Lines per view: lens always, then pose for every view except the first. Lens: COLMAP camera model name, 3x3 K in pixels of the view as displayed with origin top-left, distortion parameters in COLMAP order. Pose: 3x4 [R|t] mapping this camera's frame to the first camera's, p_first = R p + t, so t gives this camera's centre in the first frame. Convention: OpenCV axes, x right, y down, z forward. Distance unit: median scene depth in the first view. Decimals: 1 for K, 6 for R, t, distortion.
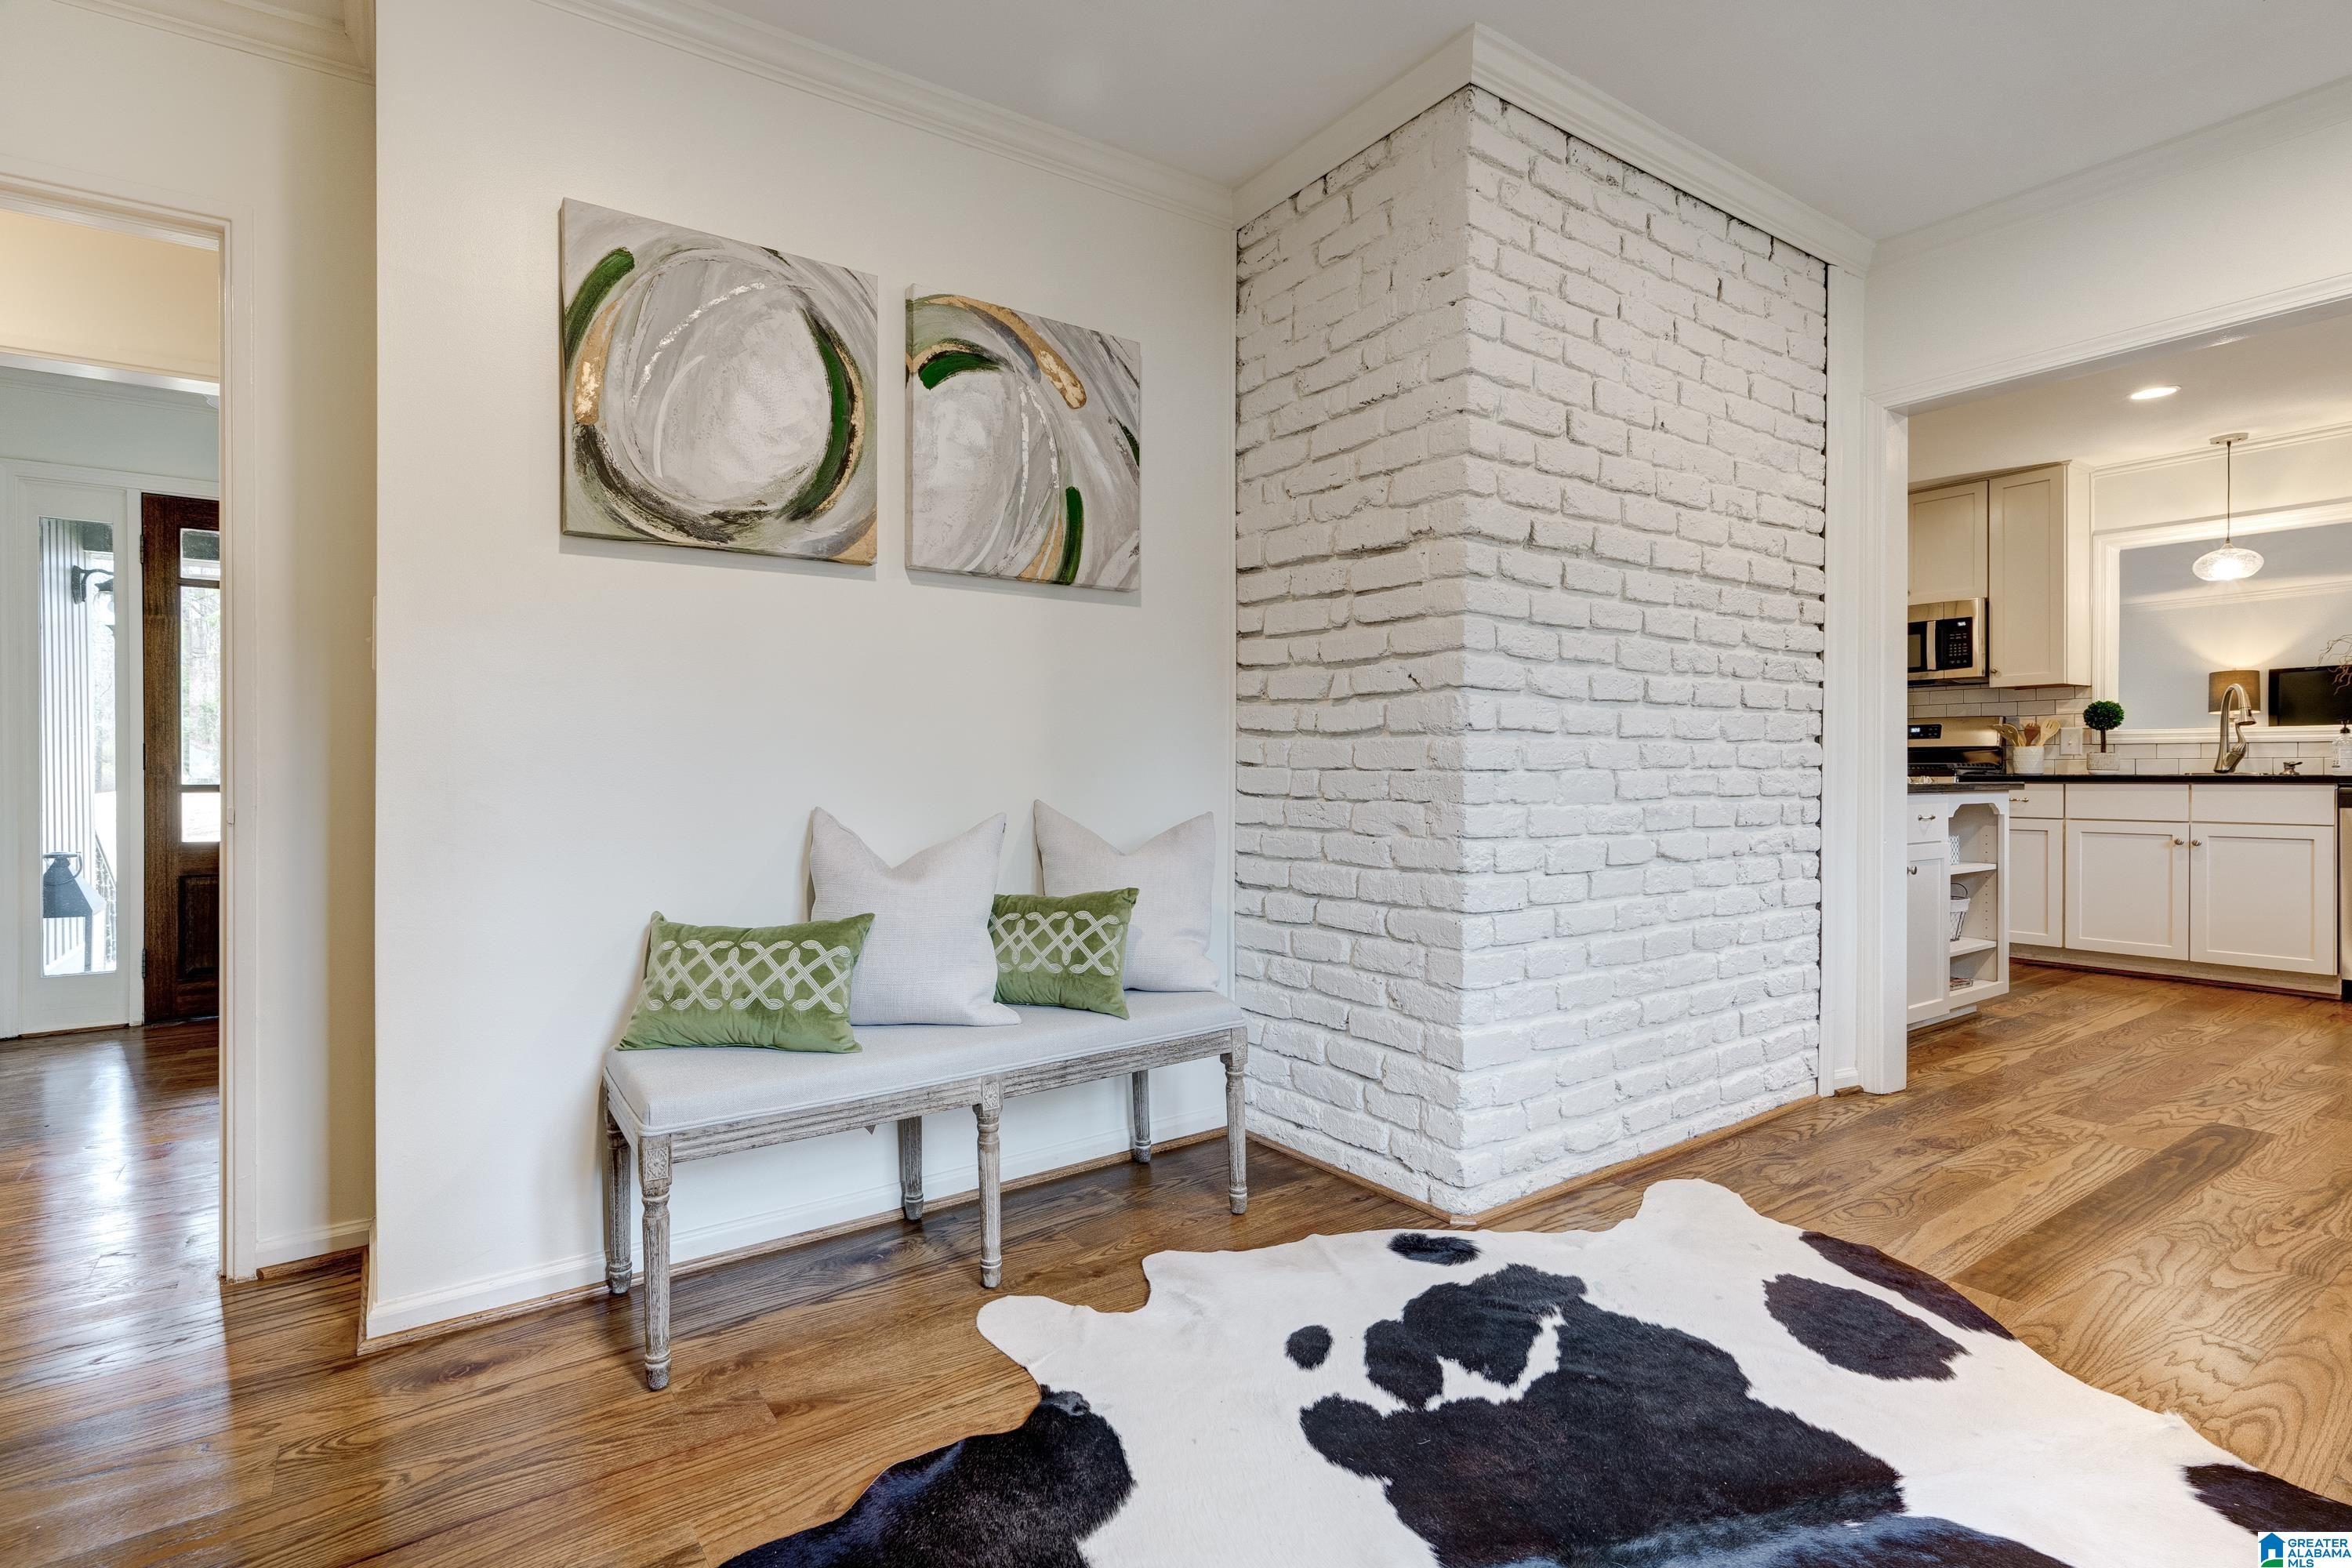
lens RADIAL K [[1059.1, 0, 1157.7], [0, 1059.1, 778.3], [0, 0, 1]] dist [-0.001865, 0.001486]
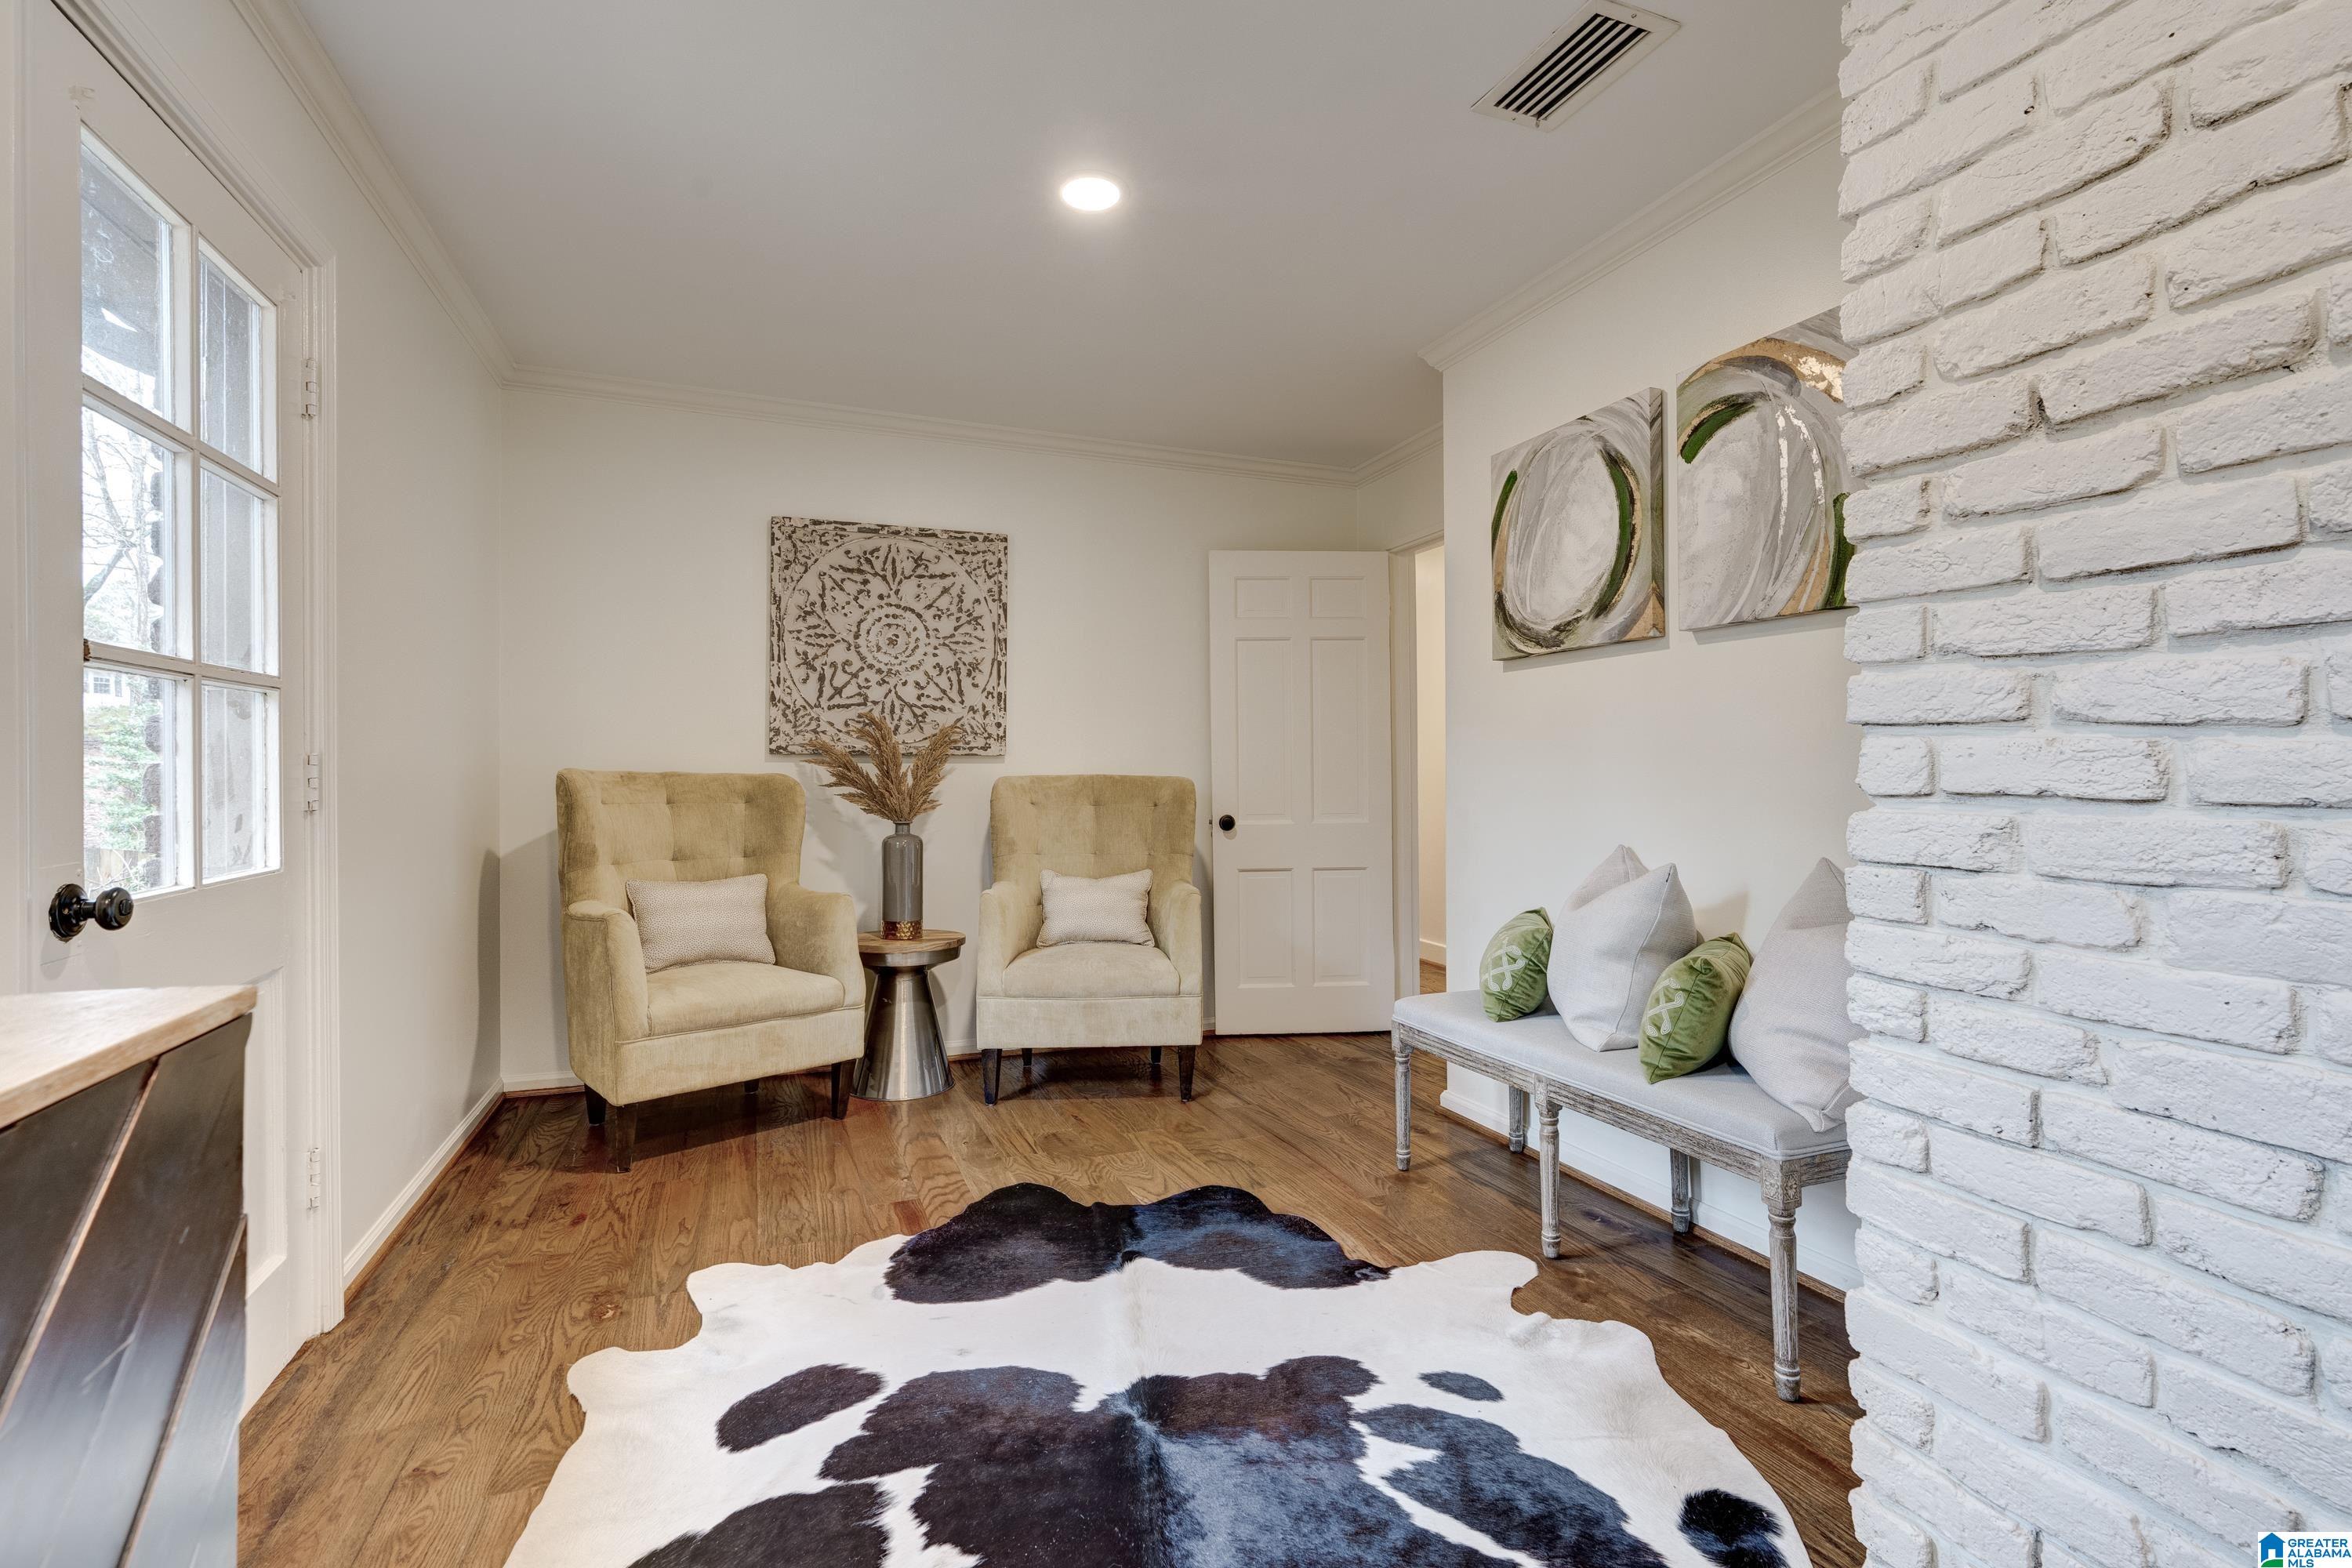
lens RADIAL K [[1059.1, 0, 1173.9], [0, 1059.1, 766.8], [0, 0, 1]] dist [-0.001865, 0.001486]
pose [[-0.198505, -0.000884, -0.980099, 0.980997], [-0.009594, 0.999953, 0.001041, -0.059440], [0.980053, 0.009610, -0.198504, 0.738104]]
